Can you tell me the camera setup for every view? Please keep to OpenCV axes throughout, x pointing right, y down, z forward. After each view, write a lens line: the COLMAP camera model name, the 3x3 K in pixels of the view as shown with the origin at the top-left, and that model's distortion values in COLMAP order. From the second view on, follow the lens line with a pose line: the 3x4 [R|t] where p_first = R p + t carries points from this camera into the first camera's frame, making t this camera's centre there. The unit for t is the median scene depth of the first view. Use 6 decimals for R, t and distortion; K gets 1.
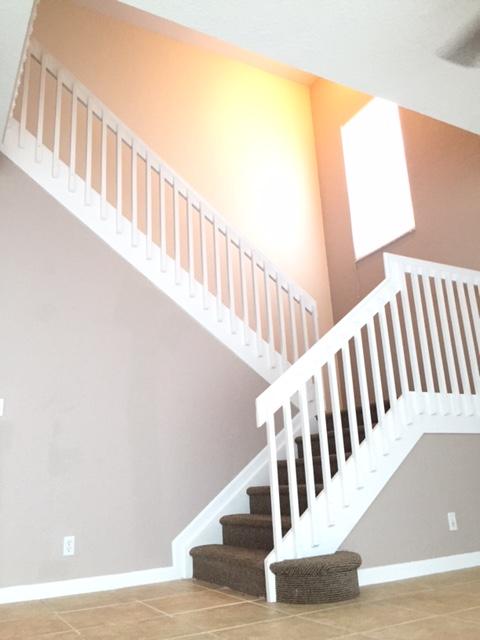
lens RADIAL K [[549.2, 0, 240.0], [0, 549.2, 320.0], [0, 0, 1]] dist [0.088087, -0.126993]
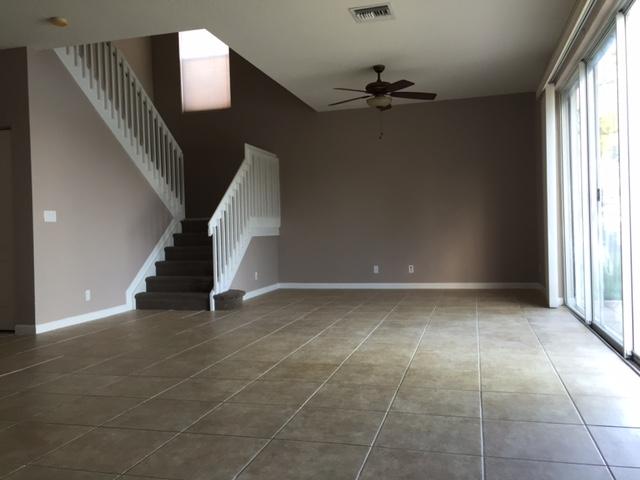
lens RADIAL K [[549.2, 0, 320.0], [0, 549.2, 240.0], [0, 0, 1]] dist [0.088087, -0.126993]
pose [[0.704619, 0.017055, 0.709381, -0.975881], [-0.212202, 0.959026, 0.187720, -0.232781], [-0.677114, -0.282803, 0.679367, -0.601142]]
